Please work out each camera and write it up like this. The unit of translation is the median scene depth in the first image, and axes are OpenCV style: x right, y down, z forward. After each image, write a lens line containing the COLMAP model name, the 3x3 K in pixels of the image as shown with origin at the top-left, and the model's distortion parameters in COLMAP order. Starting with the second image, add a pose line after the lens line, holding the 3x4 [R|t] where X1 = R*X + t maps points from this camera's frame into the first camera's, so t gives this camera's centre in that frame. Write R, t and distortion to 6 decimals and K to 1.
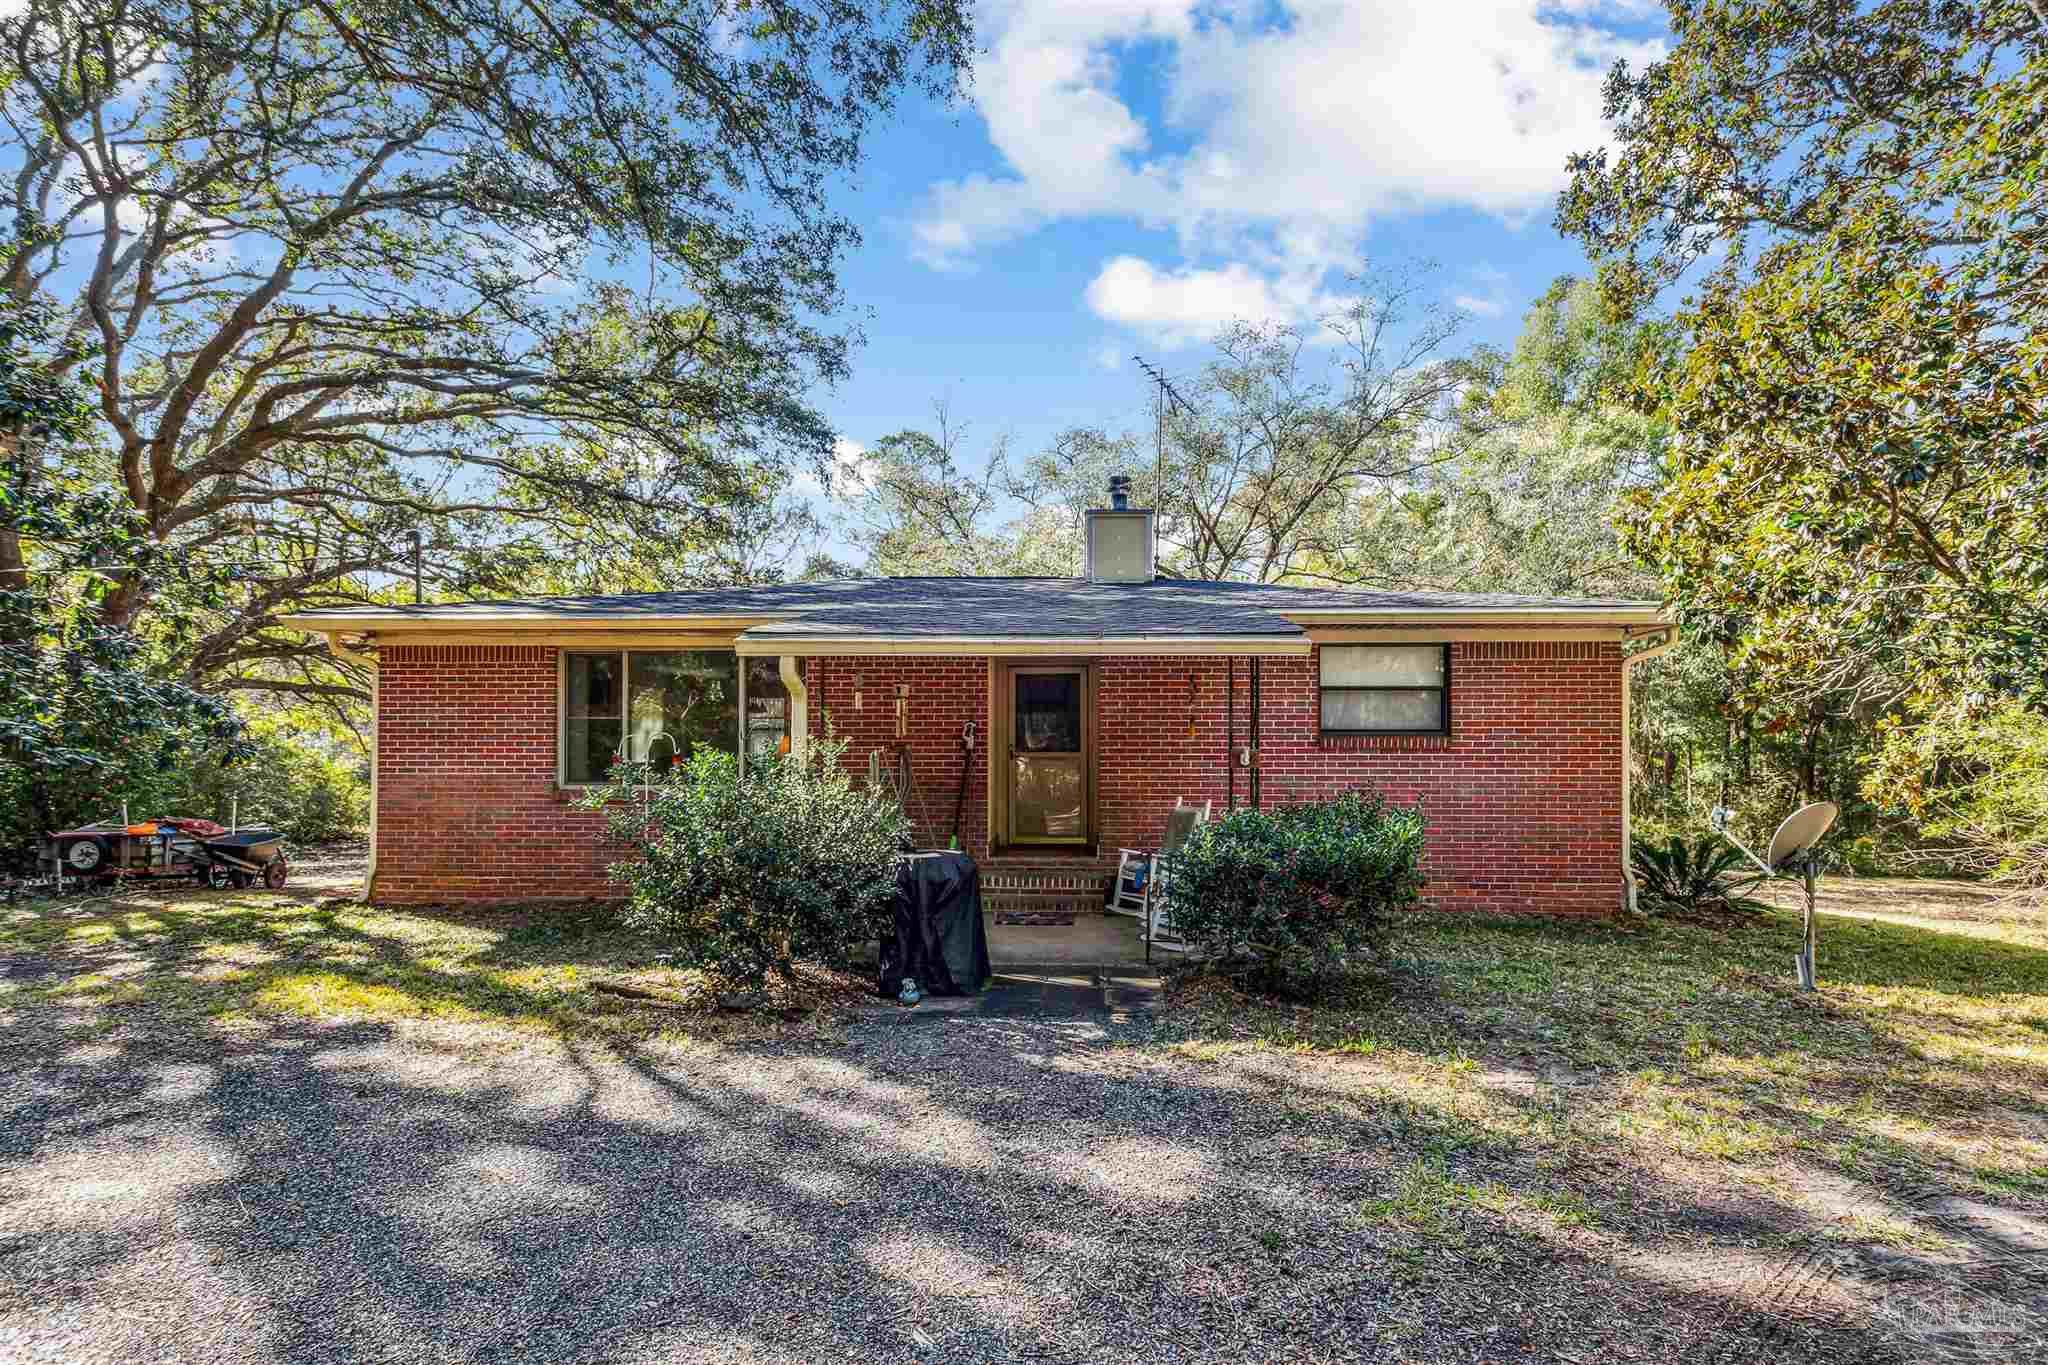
lens RADIAL K [[1016.0, 0, 1029.4], [0, 1016.0, 705.0], [0, 0, 1]] dist [0.001603, 0.000841]
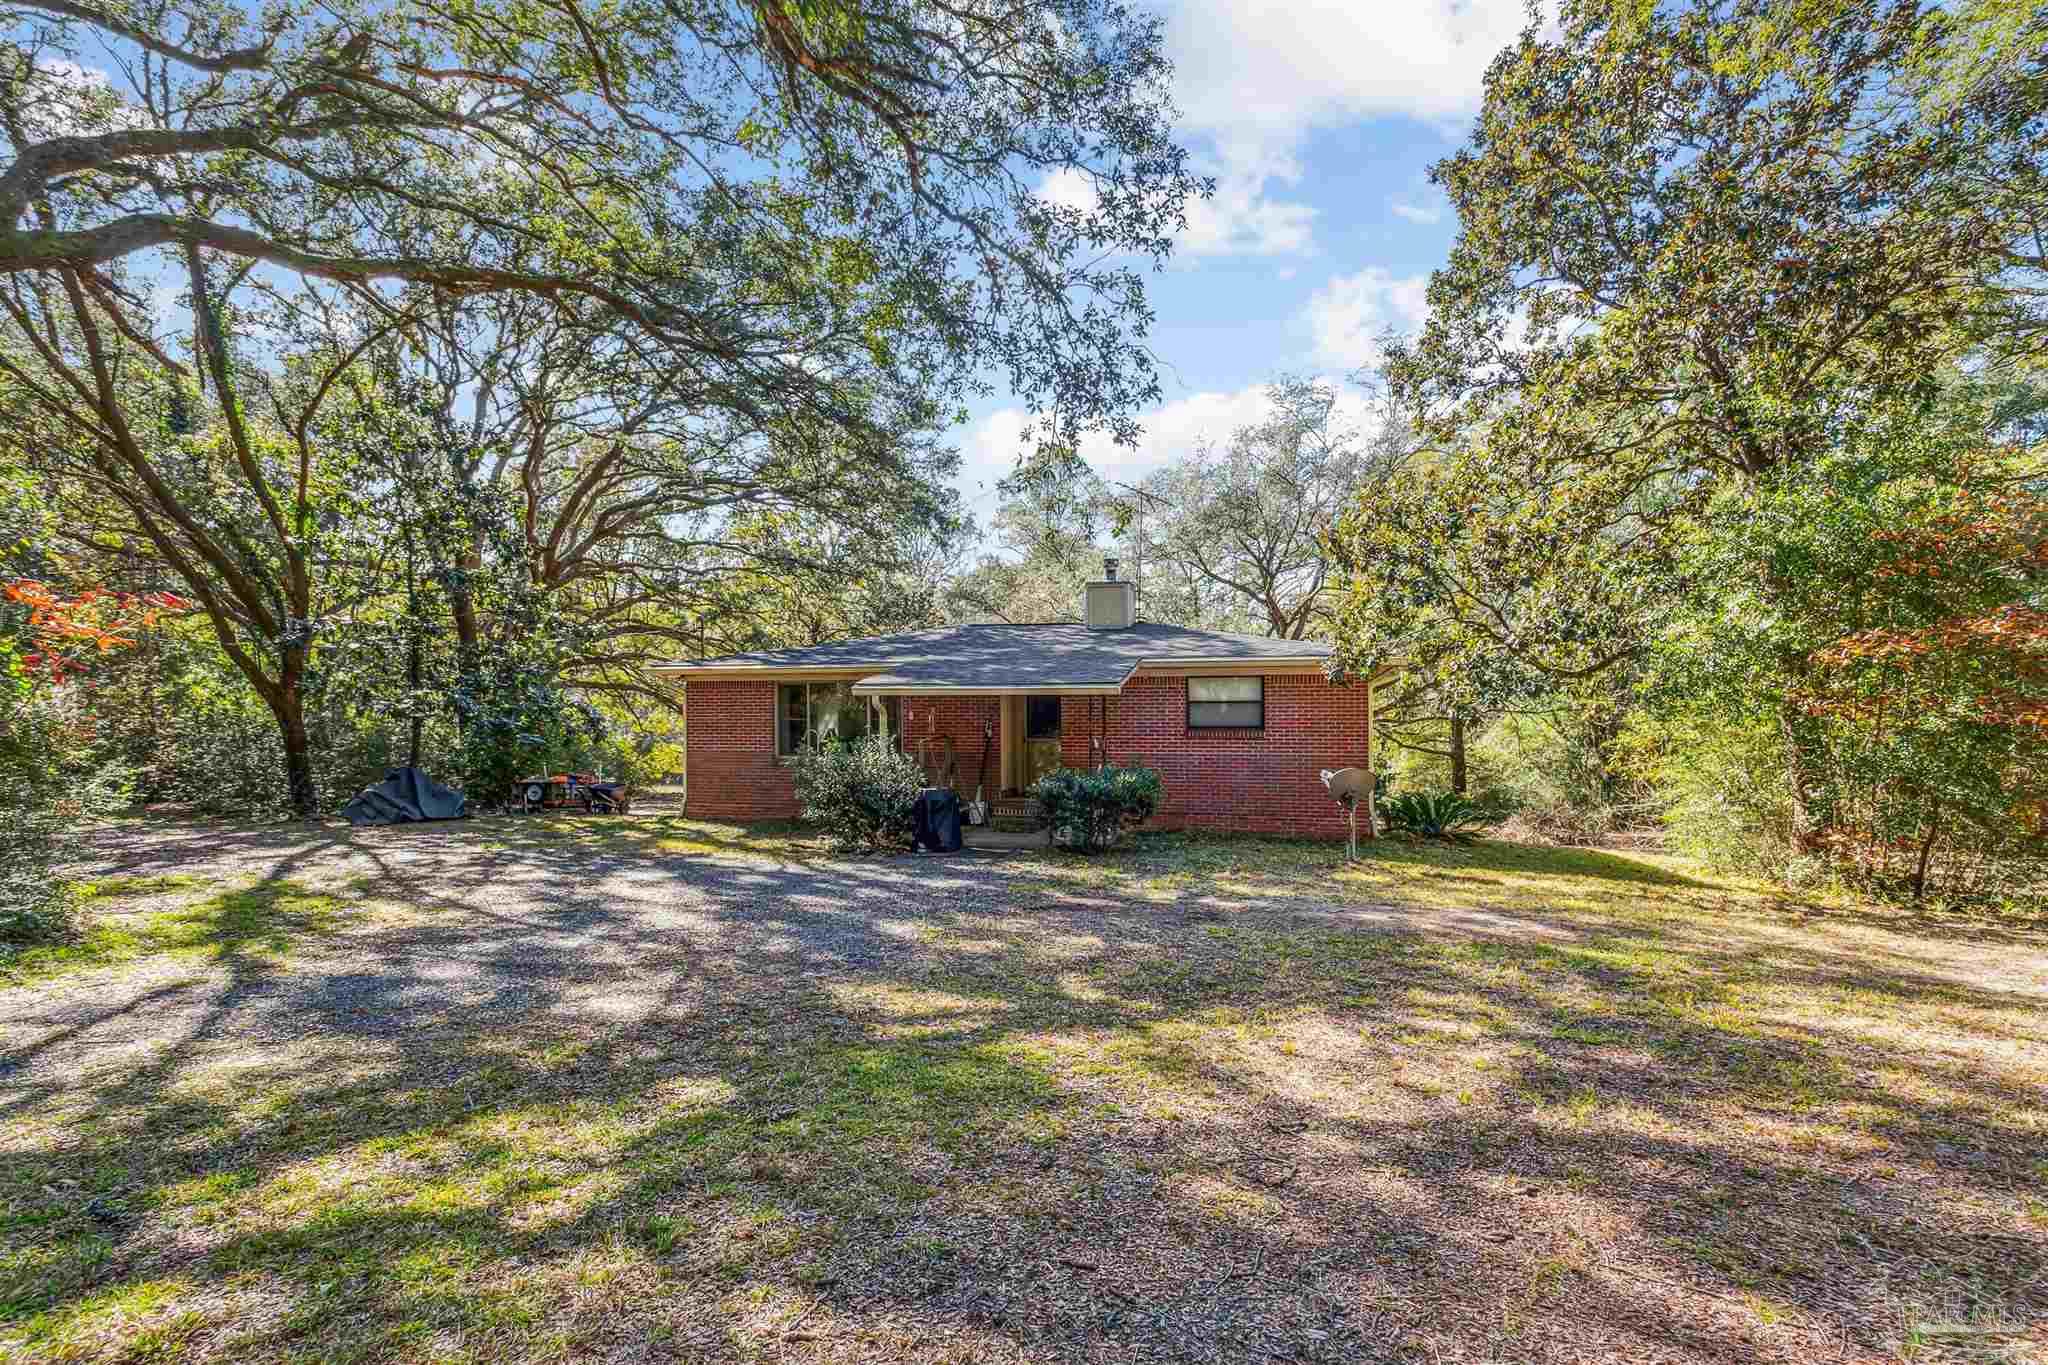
lens RADIAL K [[978.1, 0, 1017.8], [0, 978.1, 679.5], [0, 0, 1]] dist [0.000476, 0.001605]
pose [[0.981039, -0.009250, -0.193592, 0.397756], [0.008516, 0.999953, -0.004621, -0.060902], [0.193625, 0.002885, 0.981071, -0.832587]]
